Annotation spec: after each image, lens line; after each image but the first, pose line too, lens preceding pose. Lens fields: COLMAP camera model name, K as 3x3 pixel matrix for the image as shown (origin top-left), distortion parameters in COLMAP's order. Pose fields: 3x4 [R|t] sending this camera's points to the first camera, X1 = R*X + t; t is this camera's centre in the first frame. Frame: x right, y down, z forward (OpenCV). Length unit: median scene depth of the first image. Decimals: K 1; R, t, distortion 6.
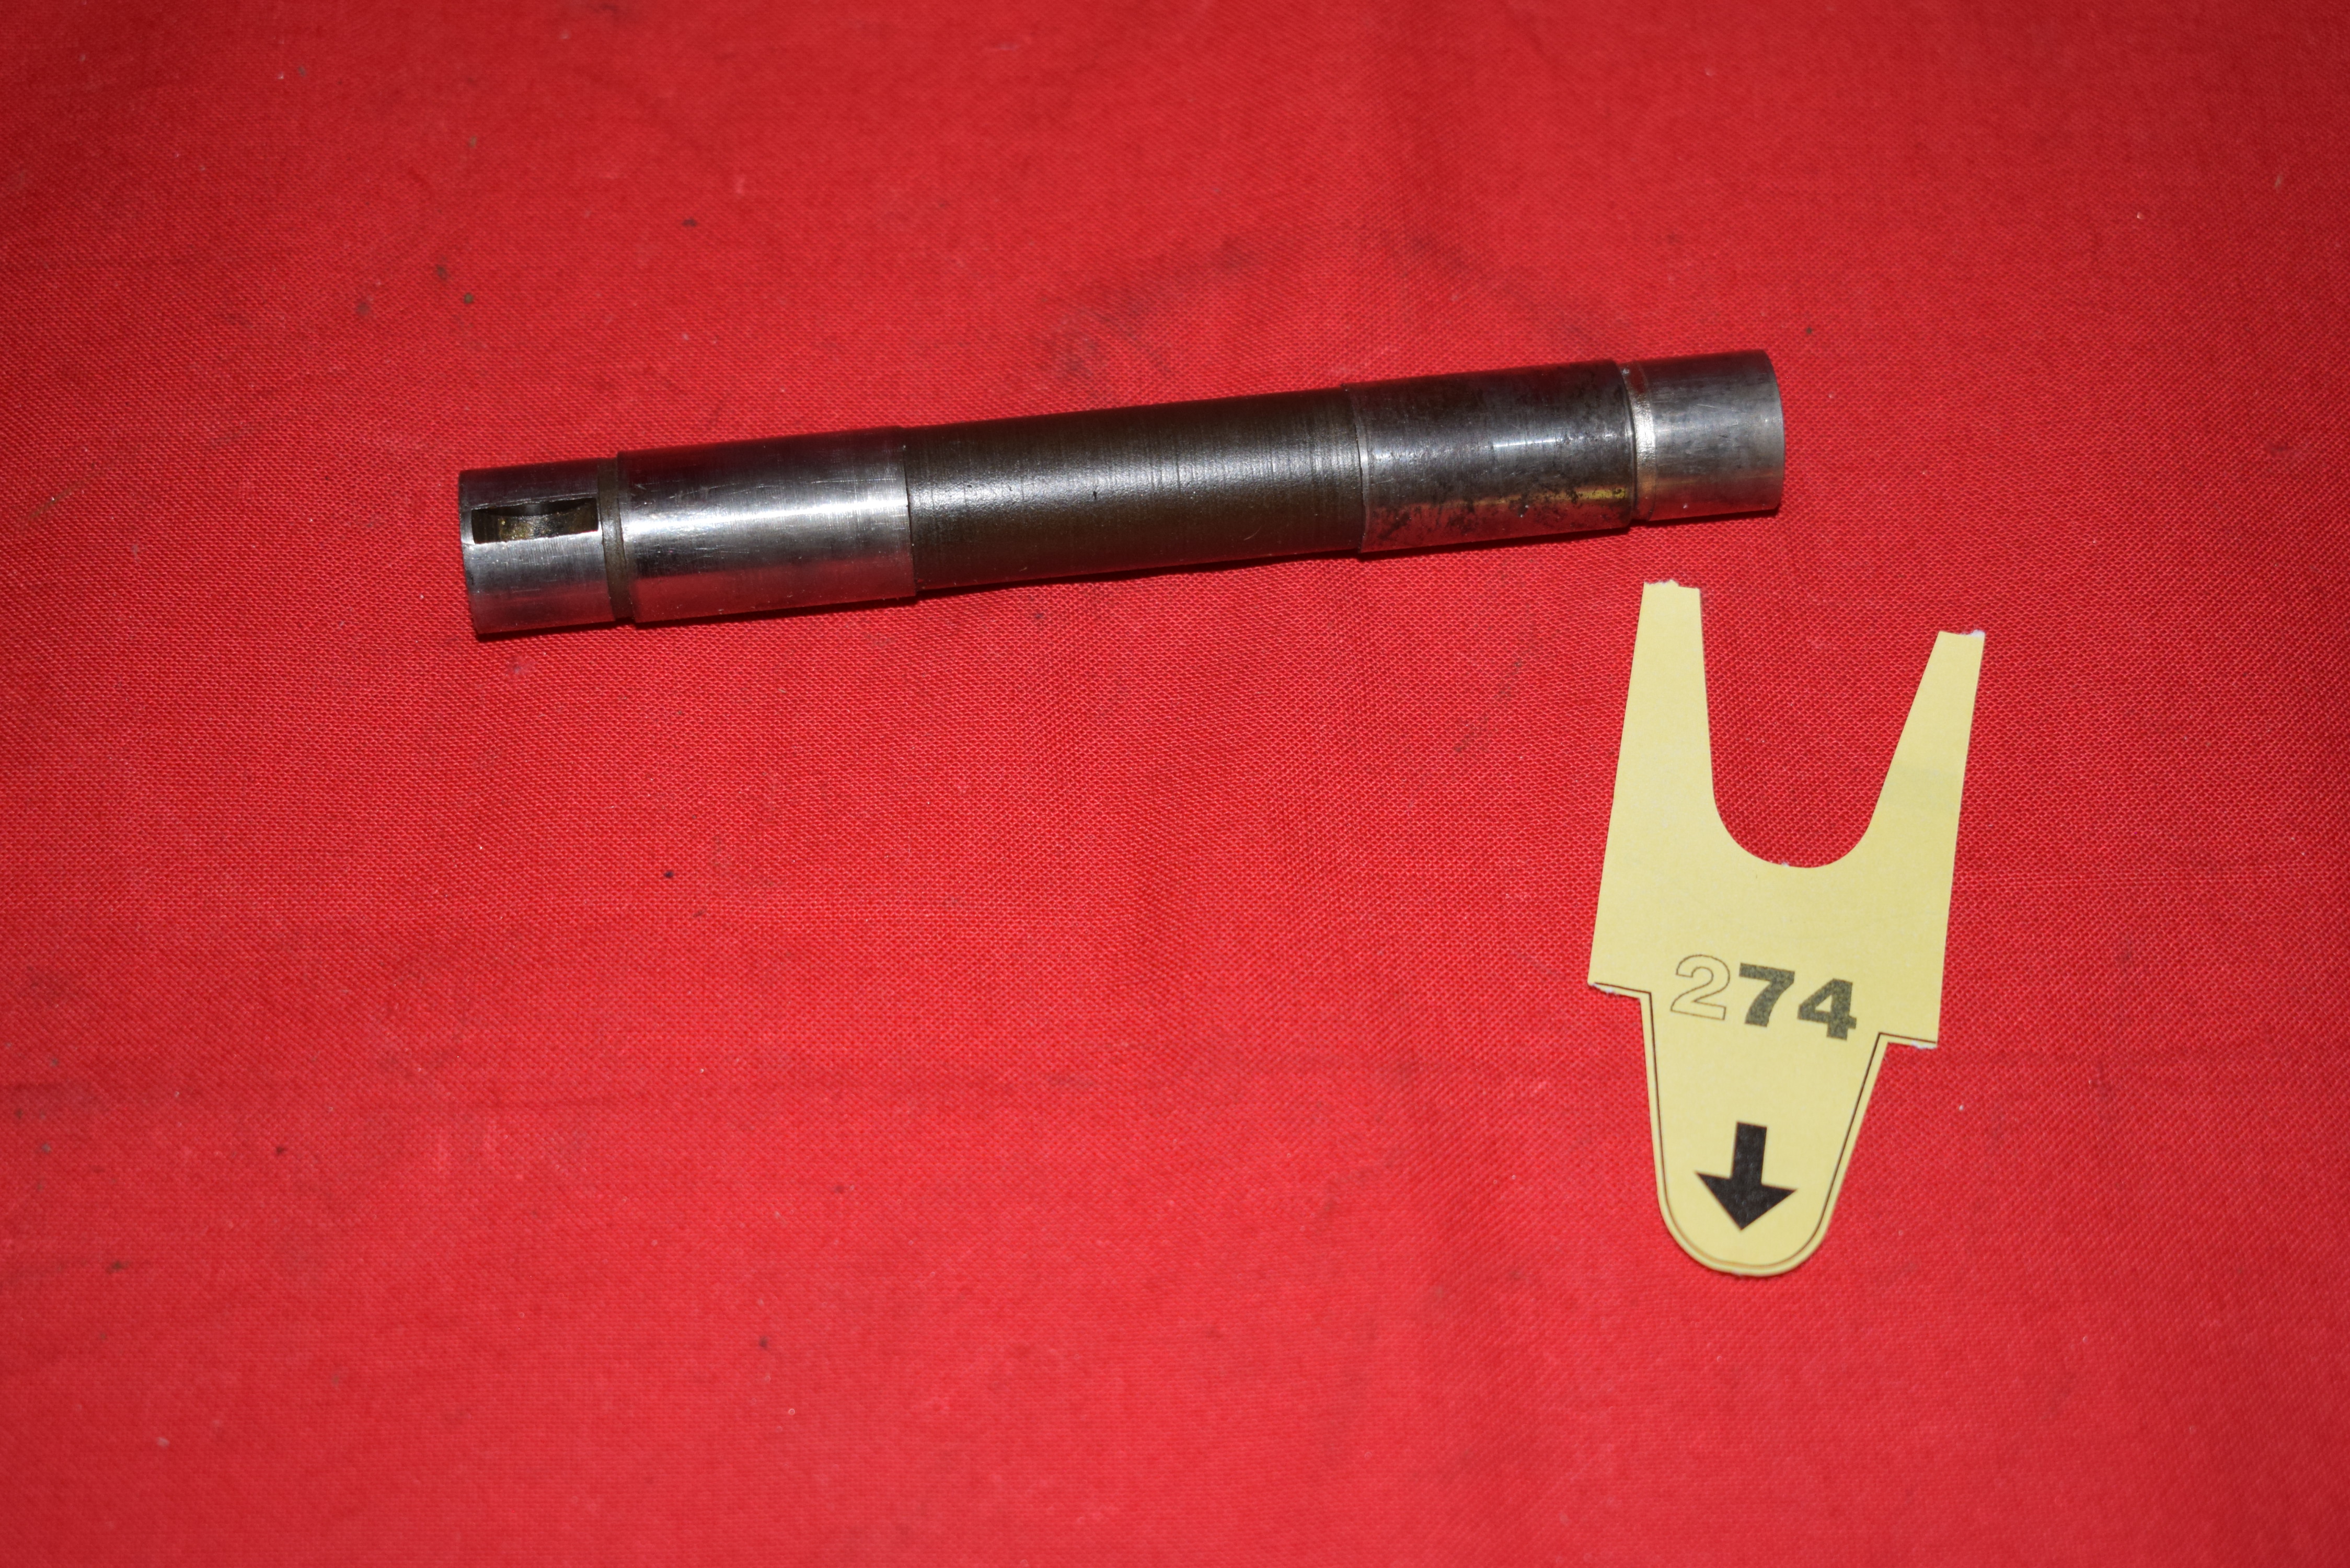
lens RADIAL K [[4083.0, 0, 1175.0], [0, 4083.0, 784.0], [0, 0, 1]] dist [0.024763, 0.048675]
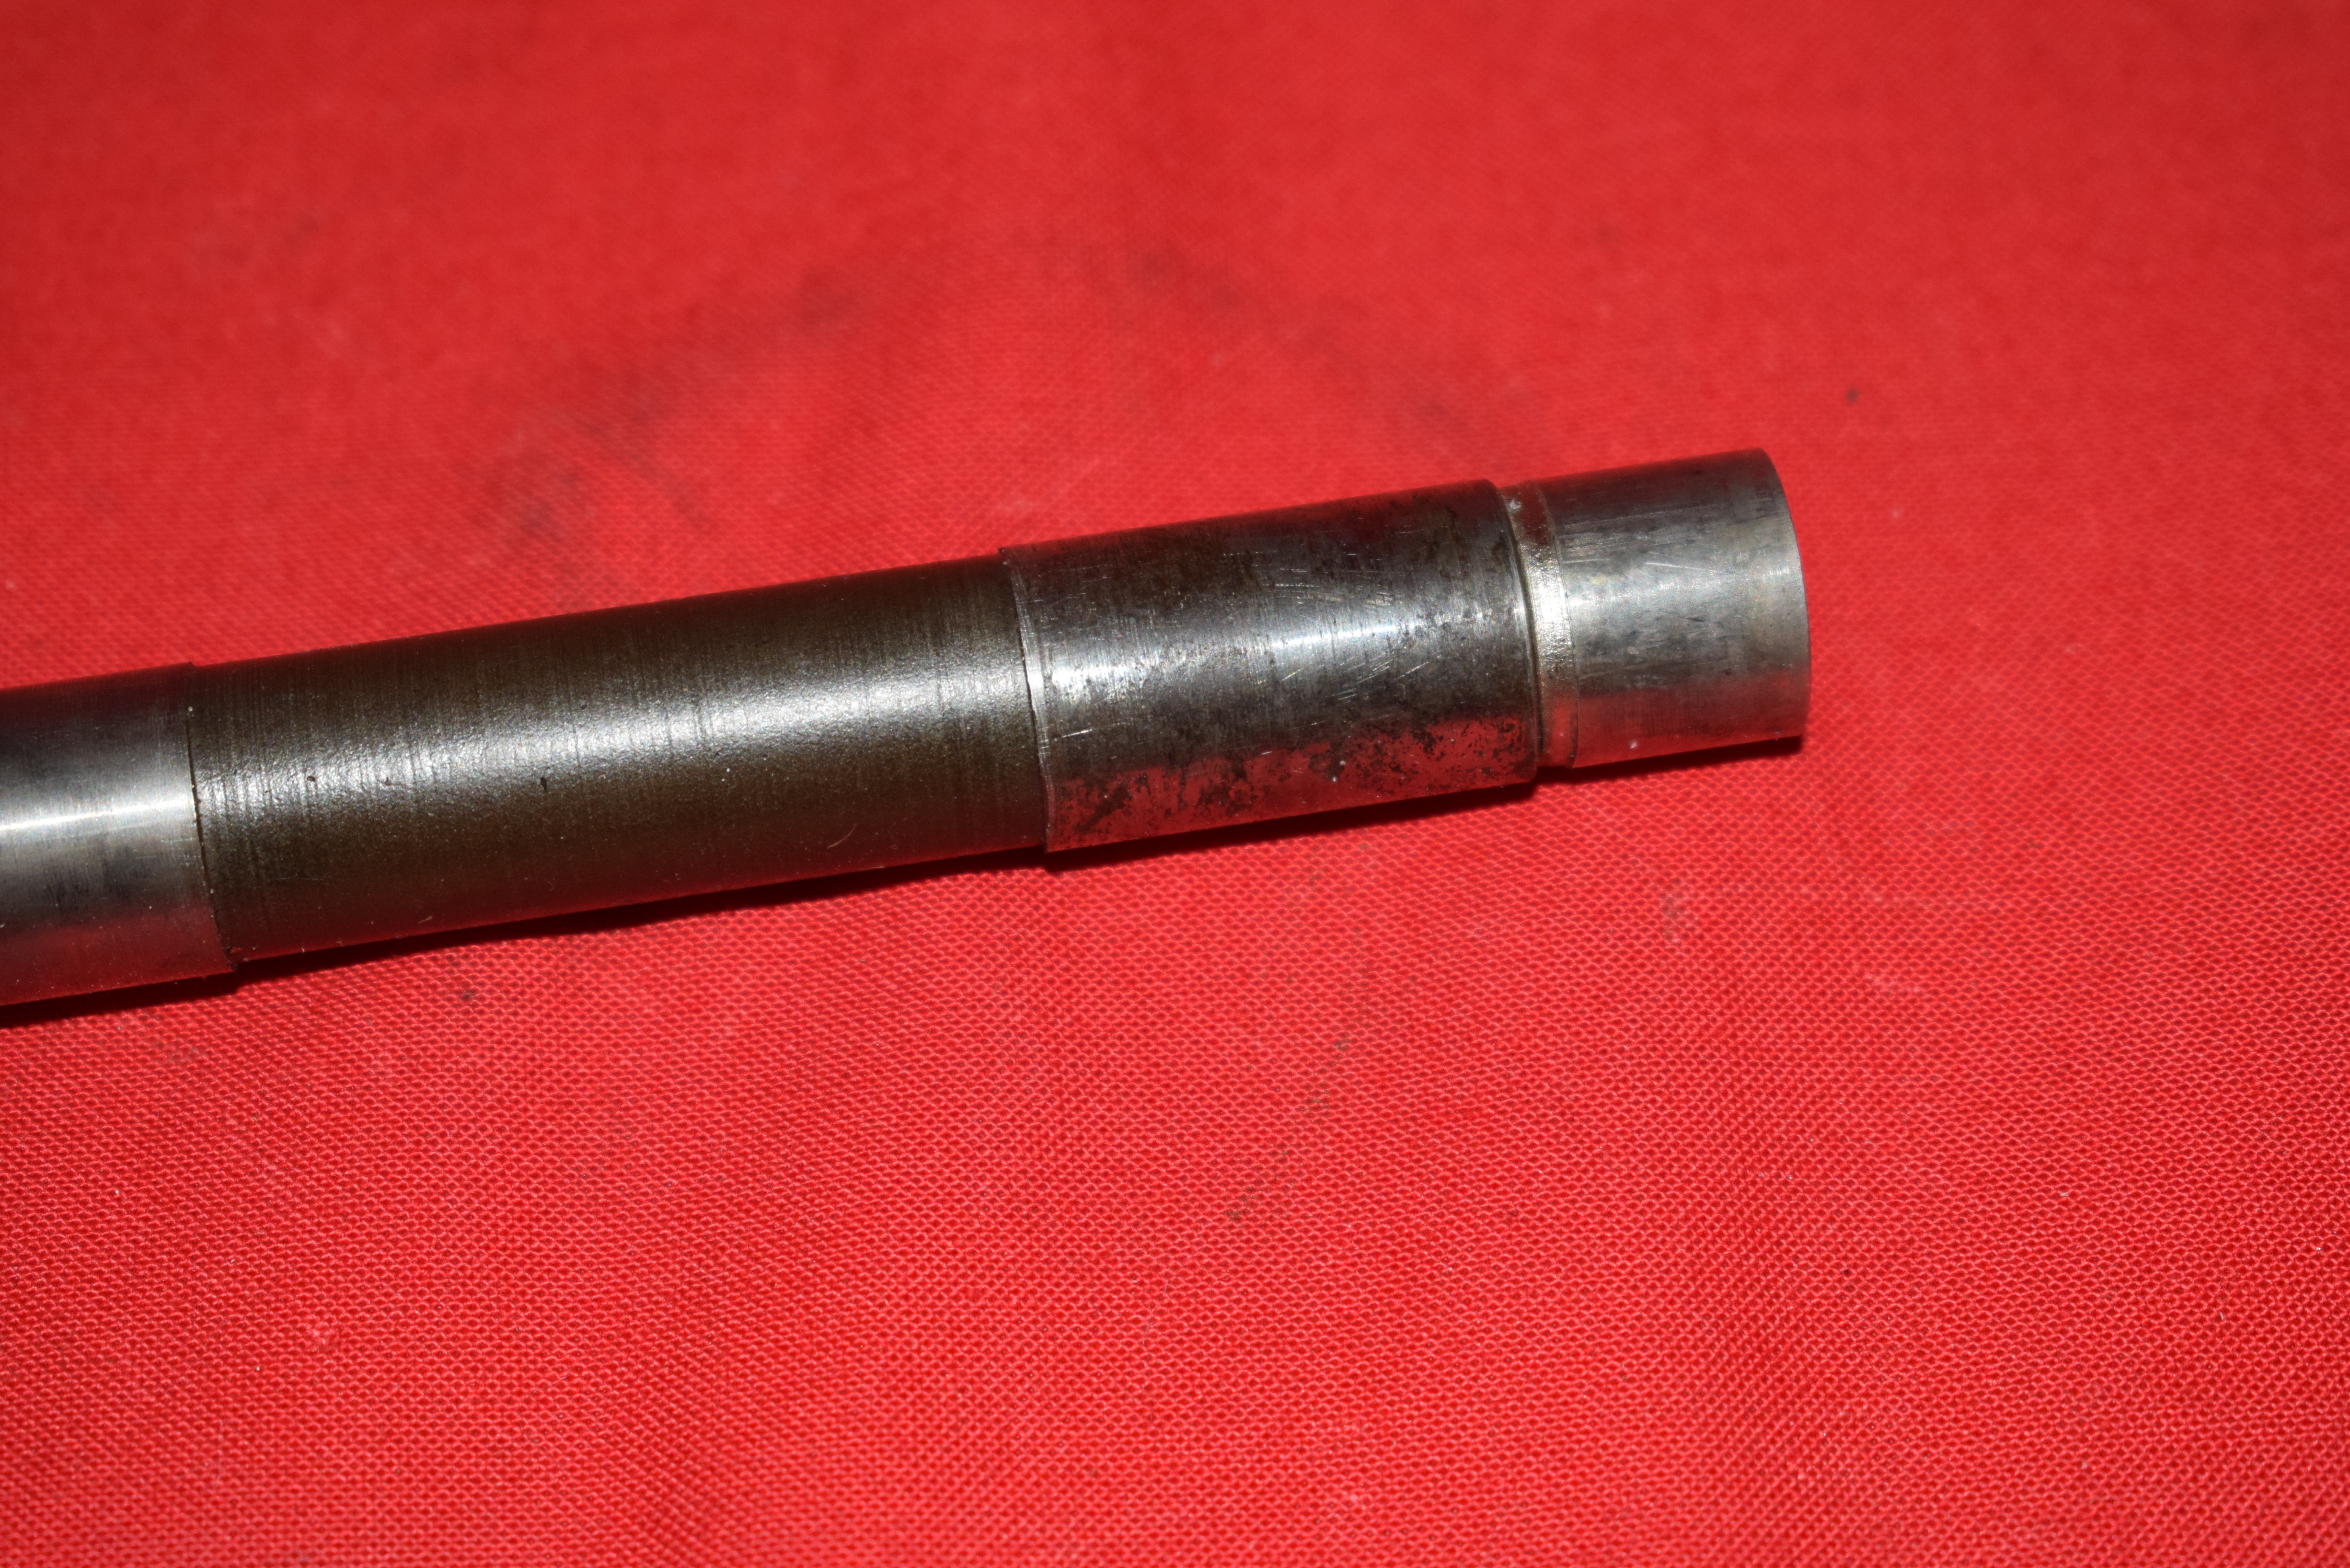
lens RADIAL K [[5286.2, 0, 1175.0], [0, 5286.2, 784.0], [0, 0, 1]] dist [0.057797, -0.026370]
pose [[0.999033, -0.043926, -0.002036, 0.064494], [0.043956, 0.998856, 0.018819, -0.078784], [0.001207, -0.018890, 0.999821, 0.288593]]
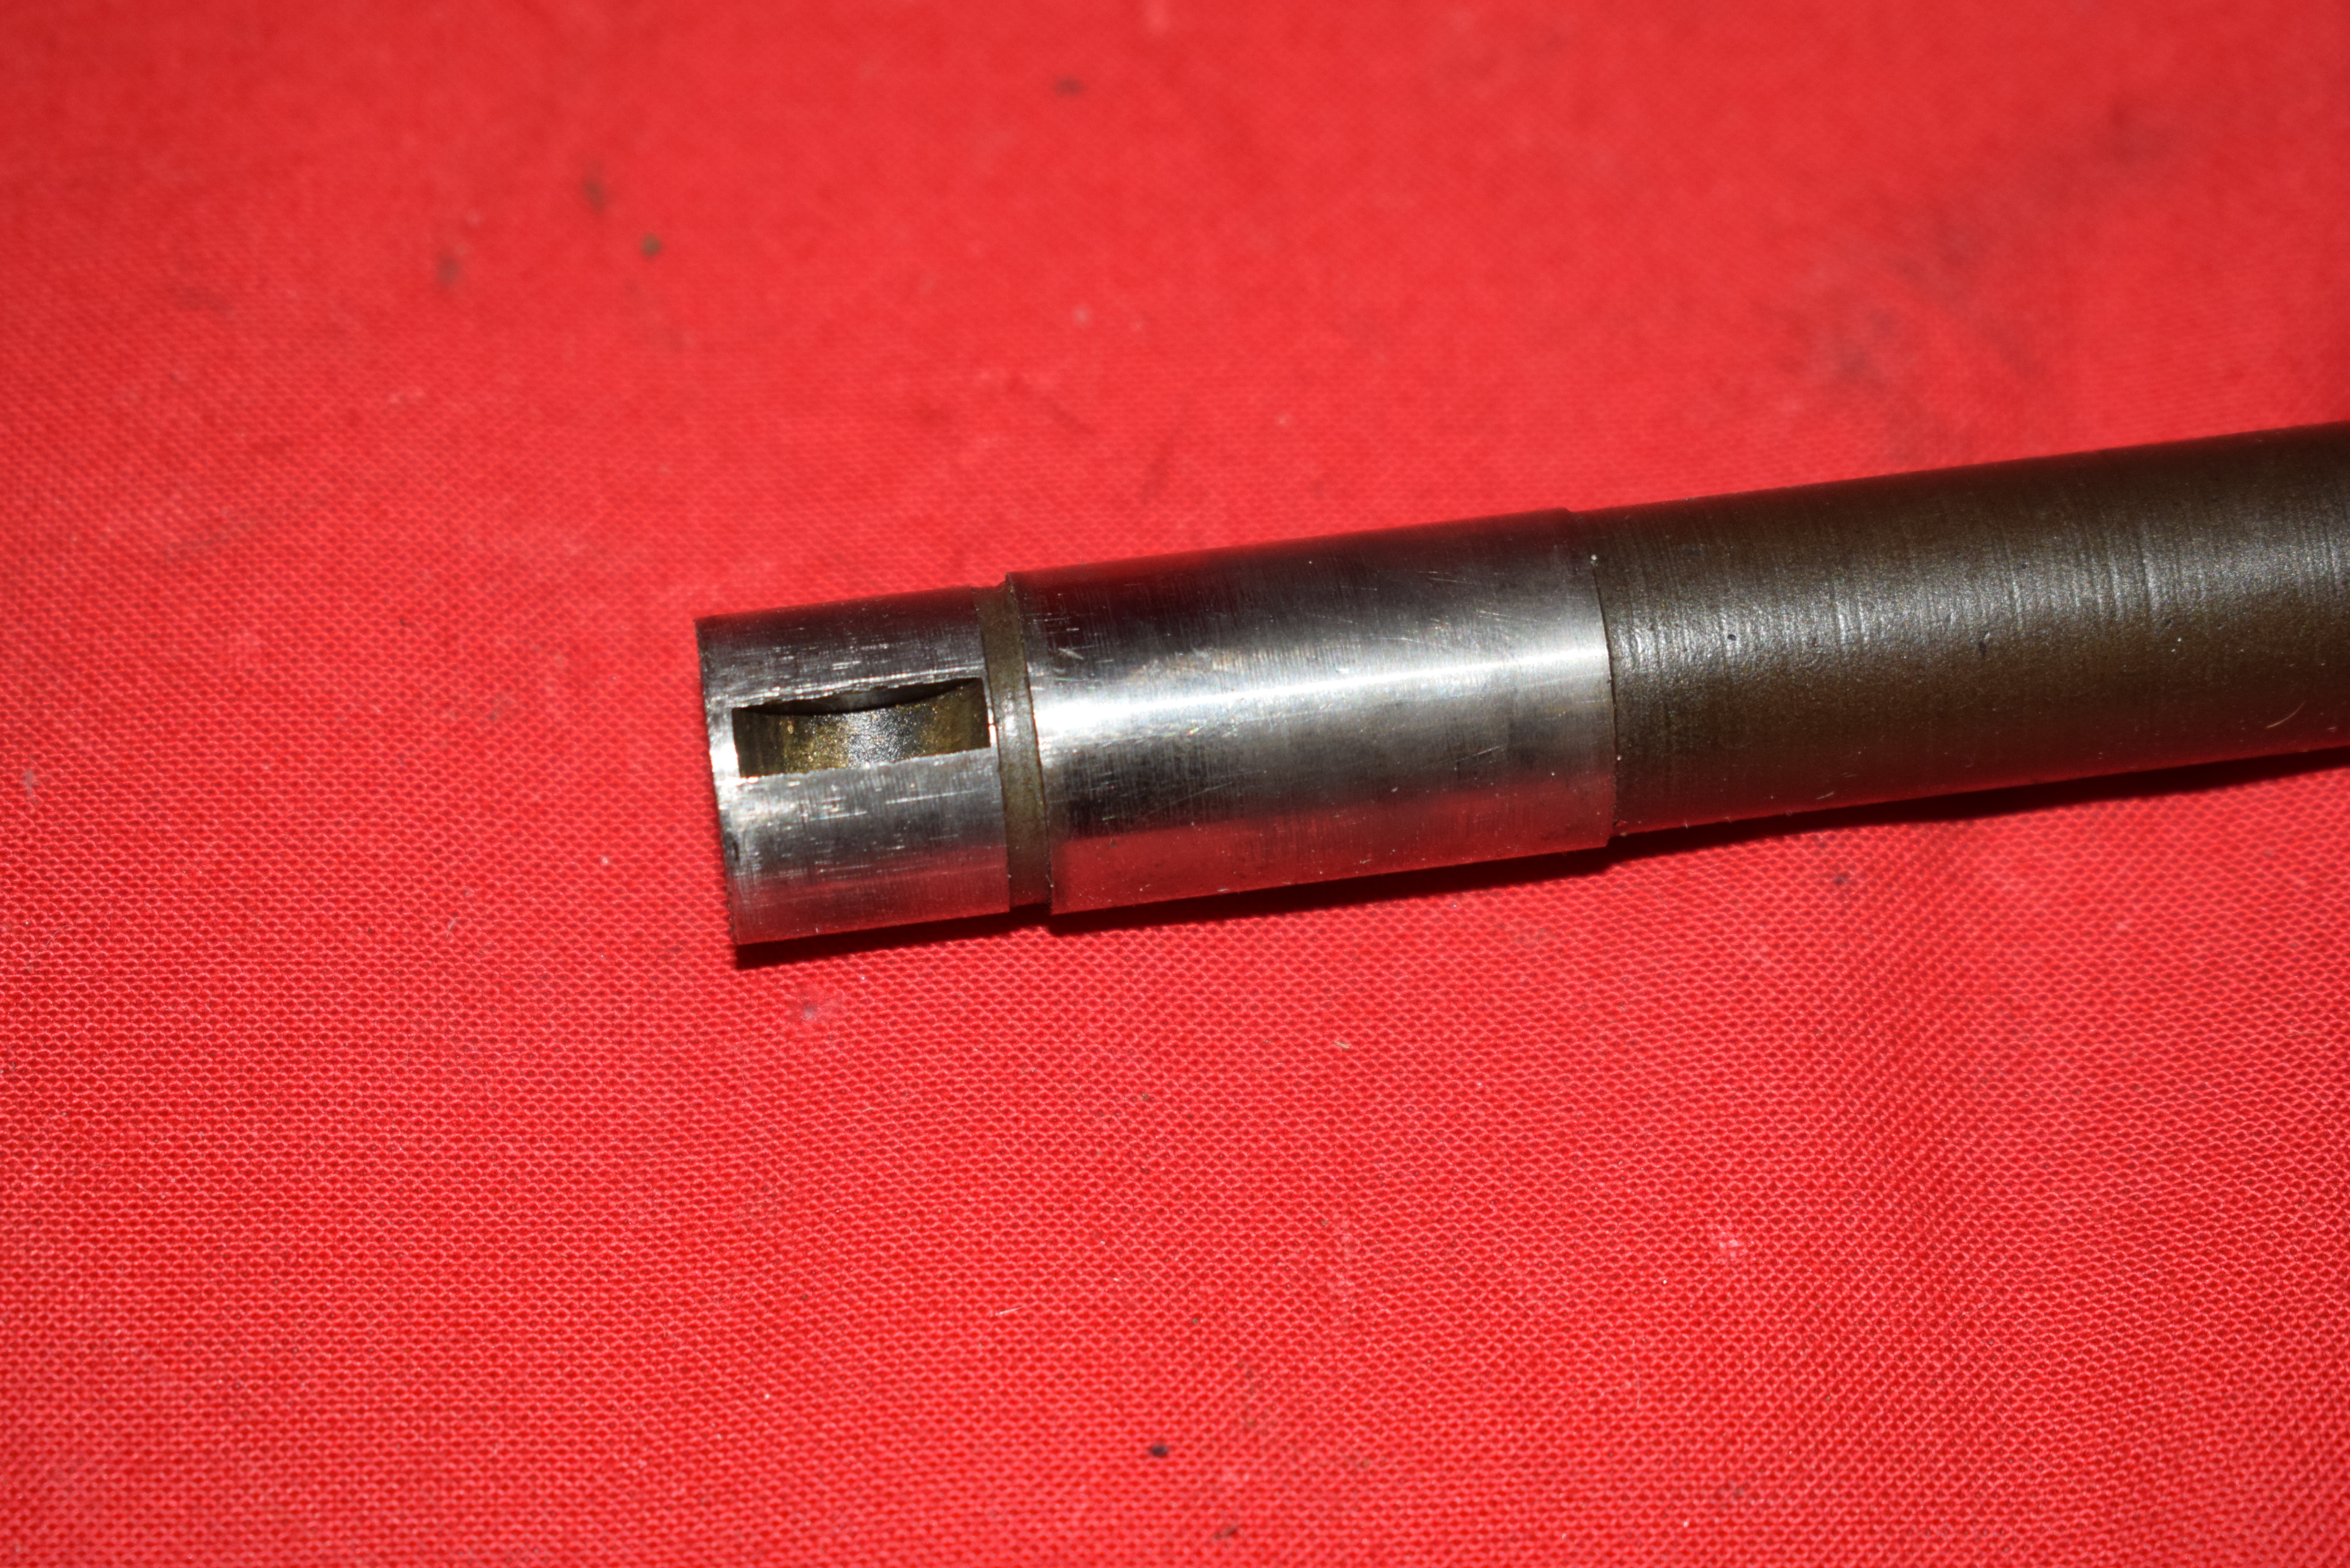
lens RADIAL K [[5286.2, 0, 1175.0], [0, 5286.2, 784.0], [0, 0, 1]] dist [0.057797, -0.026370]
pose [[0.999567, -0.018117, 0.023191, -0.130135], [0.017365, 0.999330, 0.032217, -0.075375], [-0.023760, -0.031801, 0.999212, 0.352997]]
